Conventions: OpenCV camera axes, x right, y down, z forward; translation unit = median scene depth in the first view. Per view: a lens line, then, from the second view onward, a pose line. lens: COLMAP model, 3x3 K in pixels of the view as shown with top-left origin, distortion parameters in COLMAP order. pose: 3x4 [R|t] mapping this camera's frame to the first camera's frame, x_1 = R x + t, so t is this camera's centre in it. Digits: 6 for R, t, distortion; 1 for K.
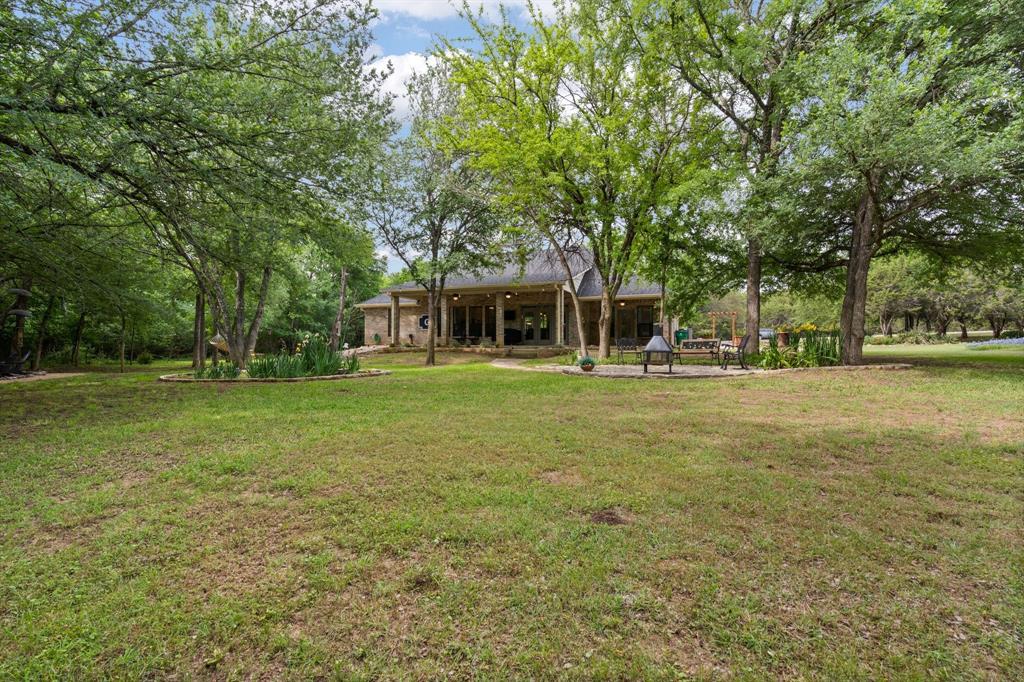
lens RADIAL K [[462.5, 0, 514.8], [0, 462.5, 341.1], [0, 0, 1]] dist [-0.005964, 0.000828]
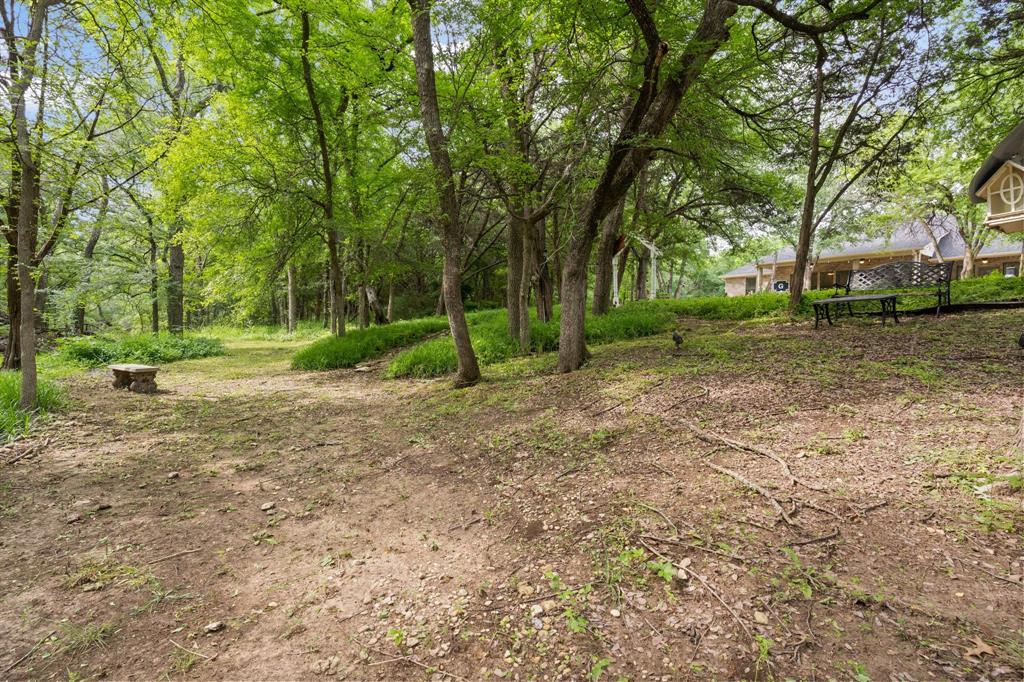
lens RADIAL K [[462.5, 0, 508.1], [0, 462.5, 336.2], [0, 0, 1]] dist [-0.005964, 0.000828]
pose [[0.839103, 0.016774, -0.543714, -0.133156], [0.000534, 0.999499, 0.031660, 0.065710], [0.543972, -0.026856, 0.838673, -0.593106]]
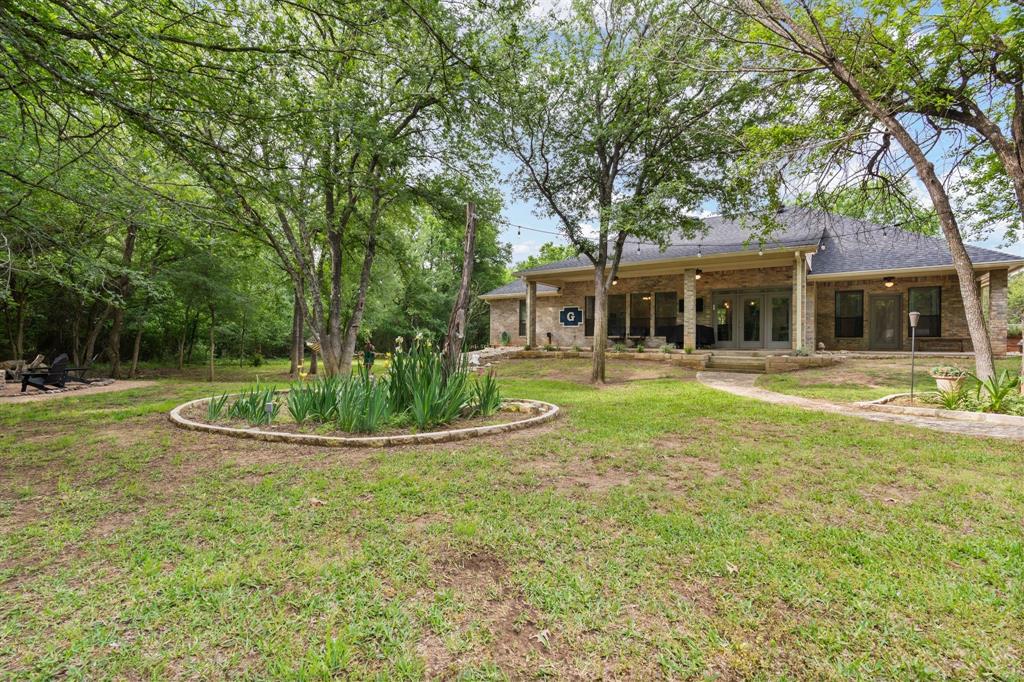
lens RADIAL K [[462.5, 0, 510.9], [0, 462.5, 340.4], [0, 0, 1]] dist [-0.005964, 0.000828]
pose [[0.968218, 0.004452, -0.250068, -0.102938], [-0.003455, 0.999984, 0.004427, -0.005645], [0.250084, -0.003422, 0.968218, 0.267680]]
